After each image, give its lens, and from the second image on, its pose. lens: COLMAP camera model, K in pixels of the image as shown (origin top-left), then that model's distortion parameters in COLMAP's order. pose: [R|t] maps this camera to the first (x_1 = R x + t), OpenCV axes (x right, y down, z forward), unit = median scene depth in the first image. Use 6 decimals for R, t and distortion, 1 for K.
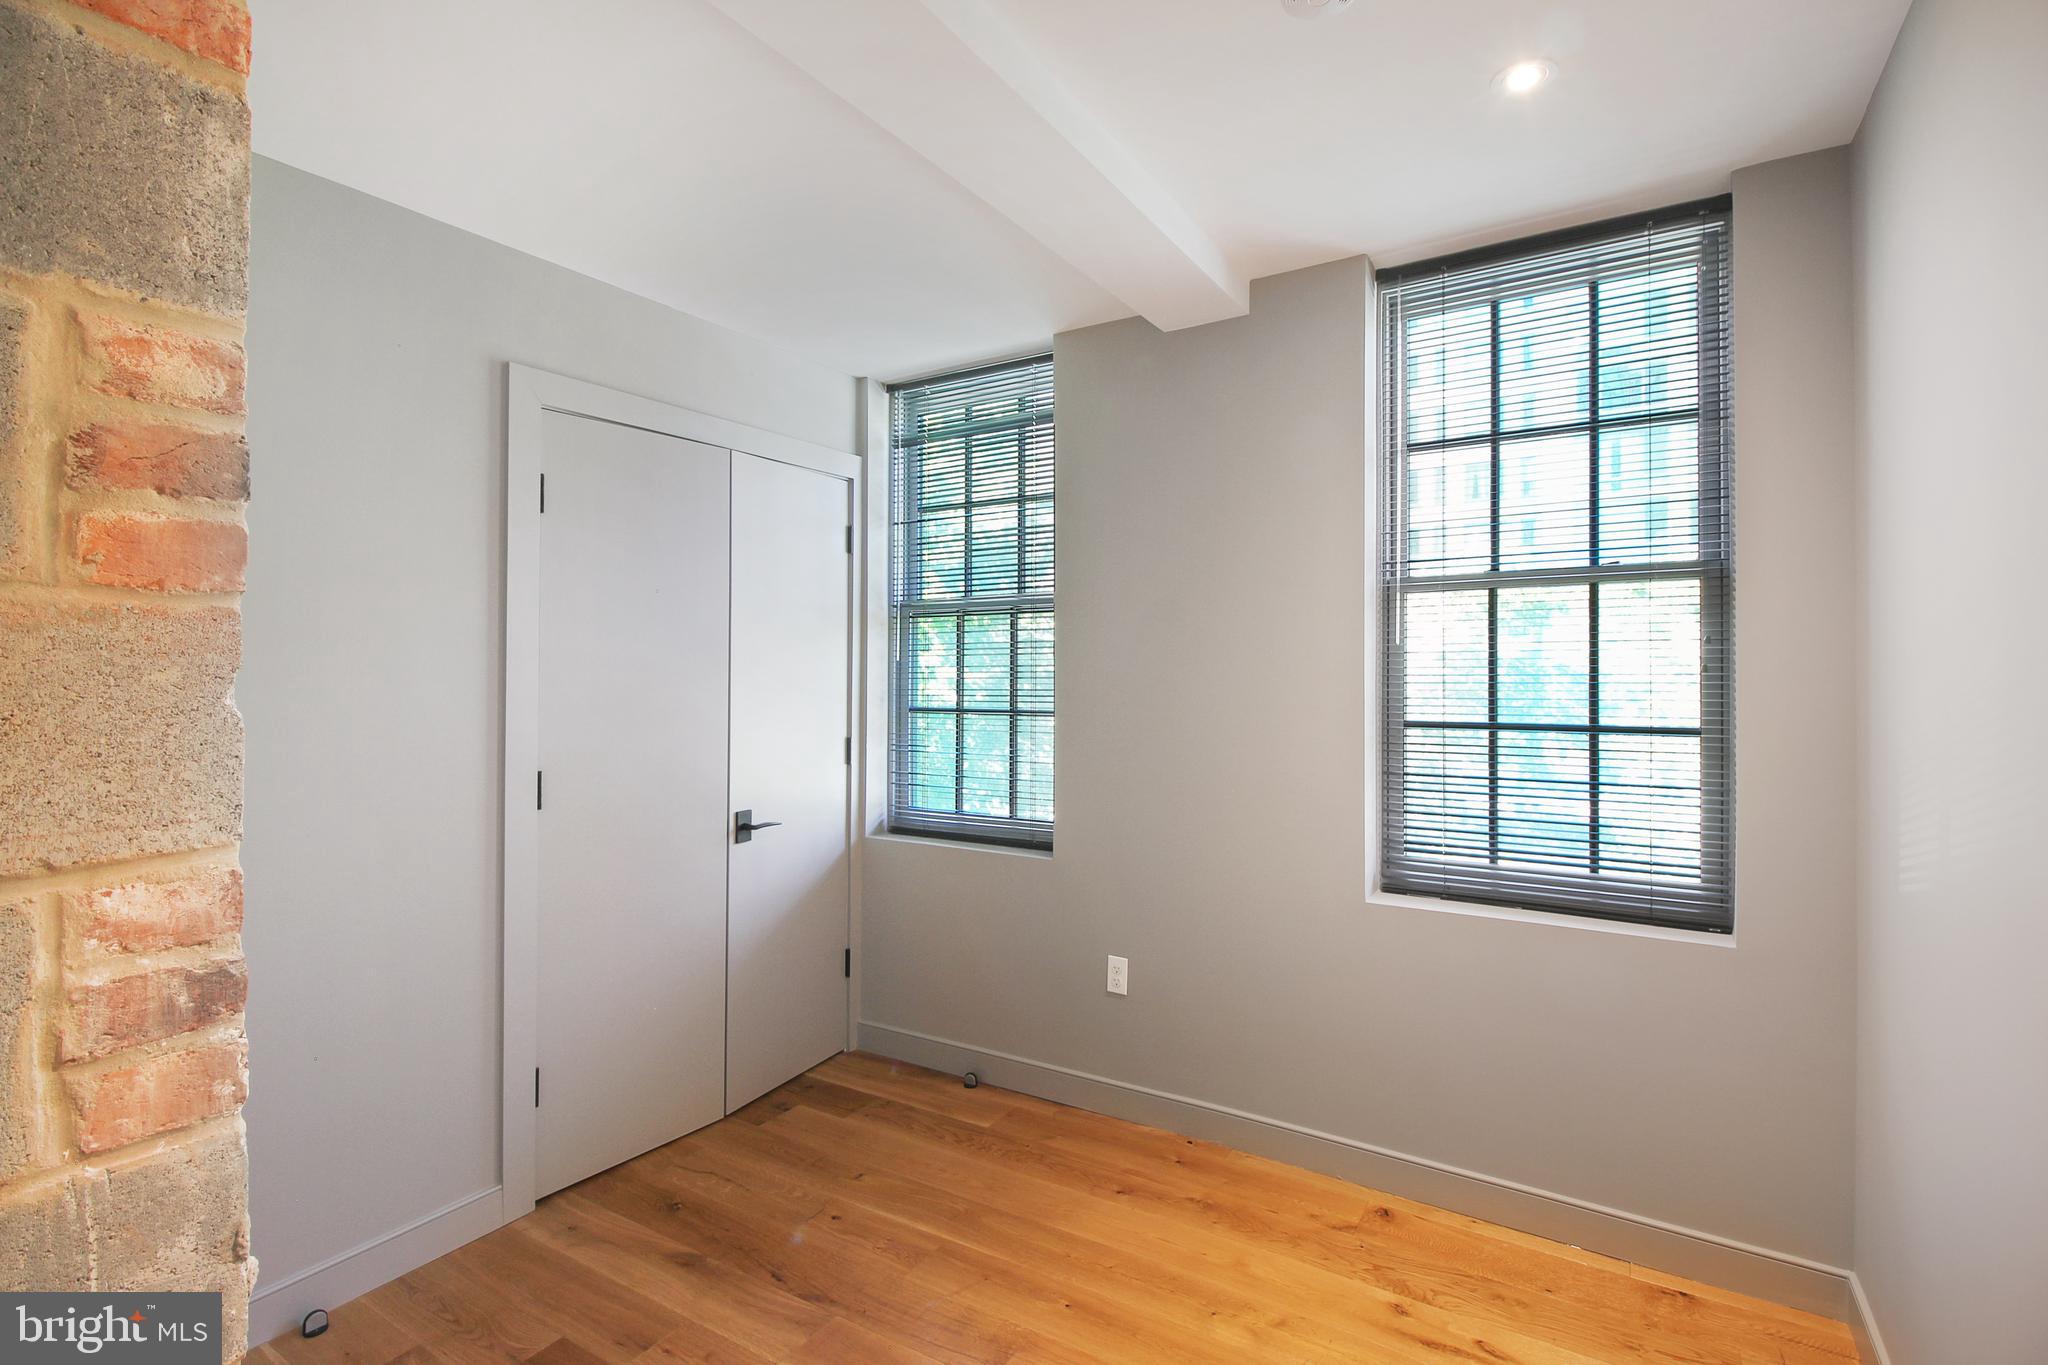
lens RADIAL K [[981.0, 0, 1014.2], [0, 981.0, 667.6], [0, 0, 1]] dist [-0.001221, -0.000199]
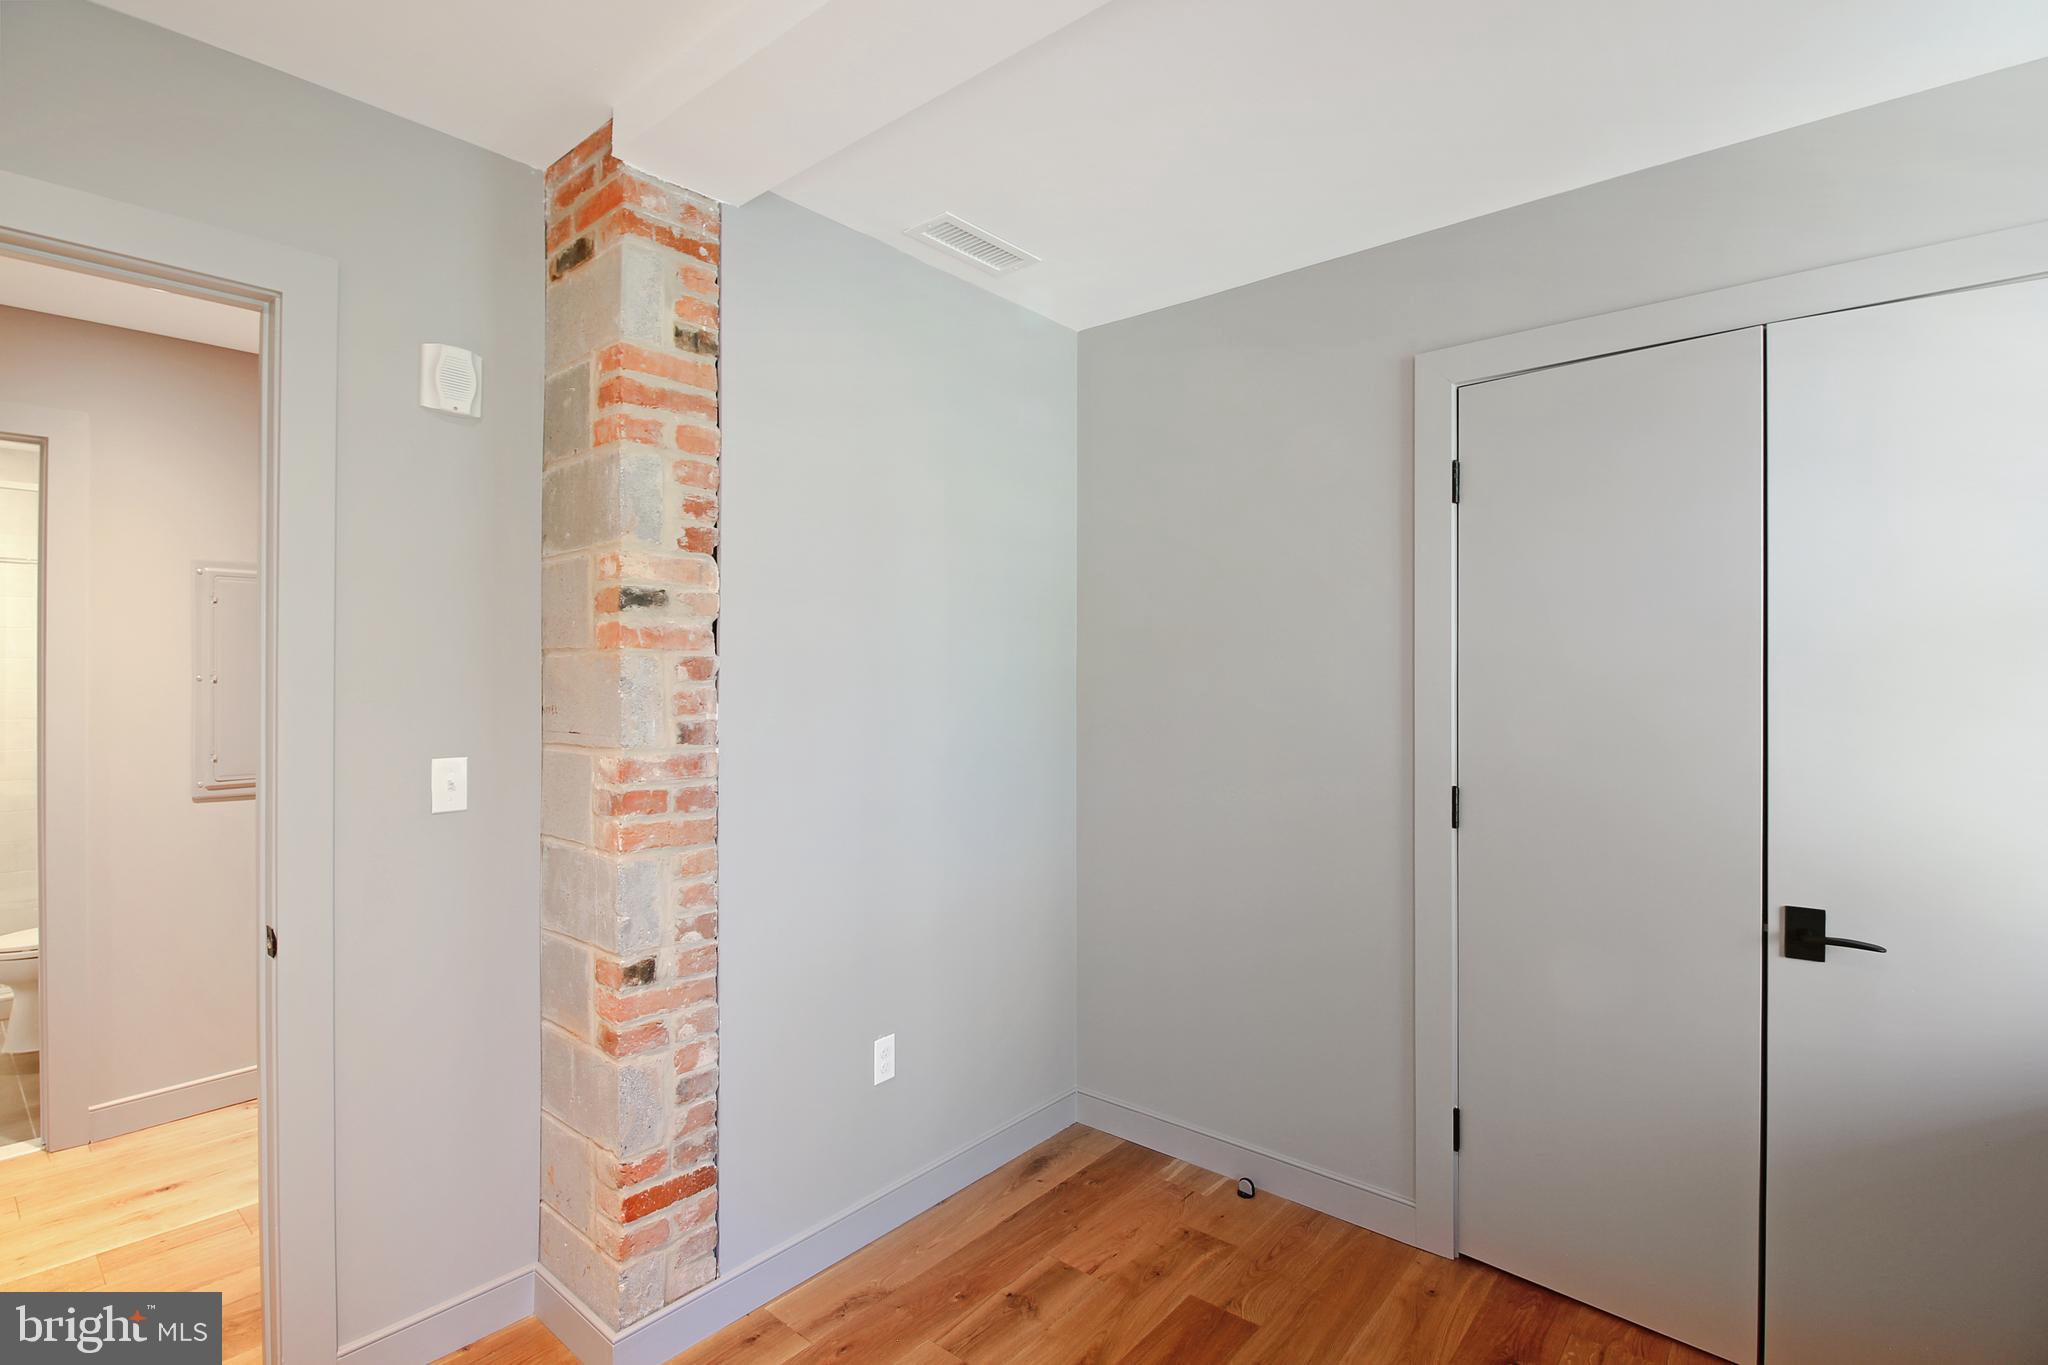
lens RADIAL K [[981.0, 0, 1014.2], [0, 981.0, 667.6], [0, 0, 1]] dist [-0.001221, -0.000199]
pose [[-0.138170, 0.003215, -0.990403, 0.489402], [0.004452, 0.999987, 0.002625, -0.009223], [0.990398, -0.004047, -0.138183, 0.733829]]
